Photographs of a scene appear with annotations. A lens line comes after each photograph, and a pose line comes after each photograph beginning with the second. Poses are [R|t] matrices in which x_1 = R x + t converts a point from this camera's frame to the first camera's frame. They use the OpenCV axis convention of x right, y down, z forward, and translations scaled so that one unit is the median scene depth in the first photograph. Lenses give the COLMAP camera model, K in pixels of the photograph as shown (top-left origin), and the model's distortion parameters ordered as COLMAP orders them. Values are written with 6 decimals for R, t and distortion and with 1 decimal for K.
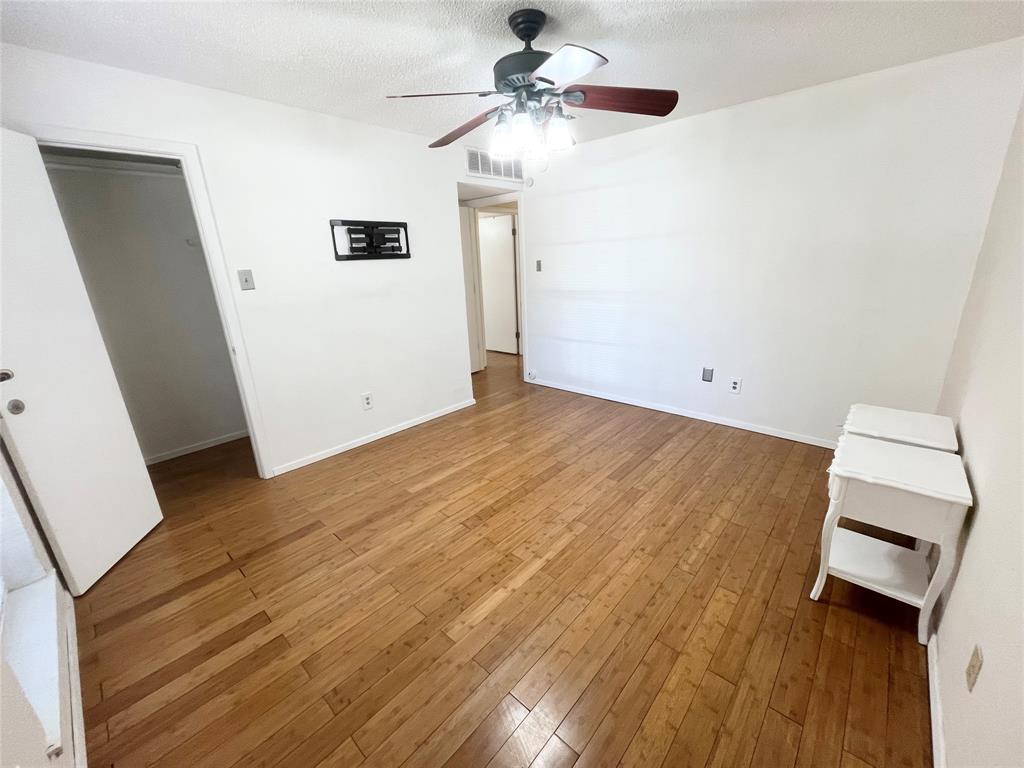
lens RADIAL K [[410.9, 0, 510.6], [0, 410.9, 385.4], [0, 0, 1]] dist [-0.007856, 0.001060]
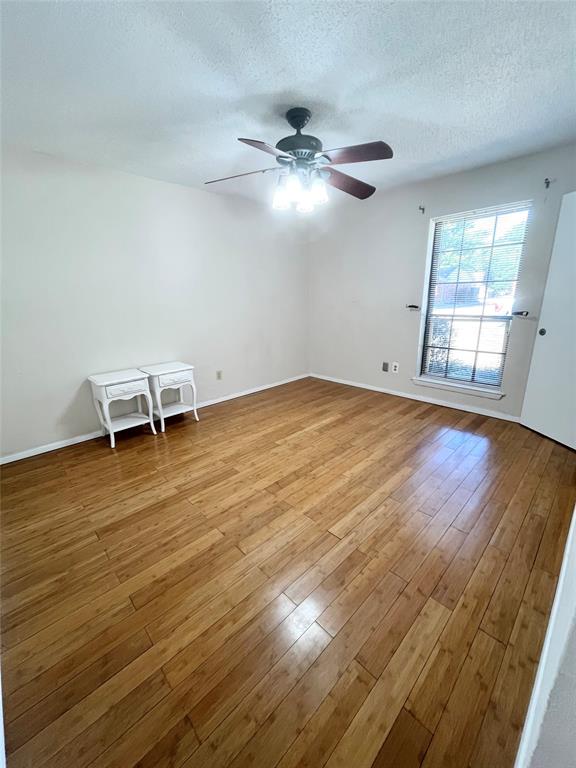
lens RADIAL K [[308.2, 0, 286.5], [0, 308.2, 384.4], [0, 0, 1]] dist [-0.007856, 0.001060]
pose [[-0.995696, 0.044822, 0.081126, 0.023223], [0.081701, 0.837767, 0.539881, -0.456335], [-0.043766, 0.544185, -0.837823, 1.664225]]
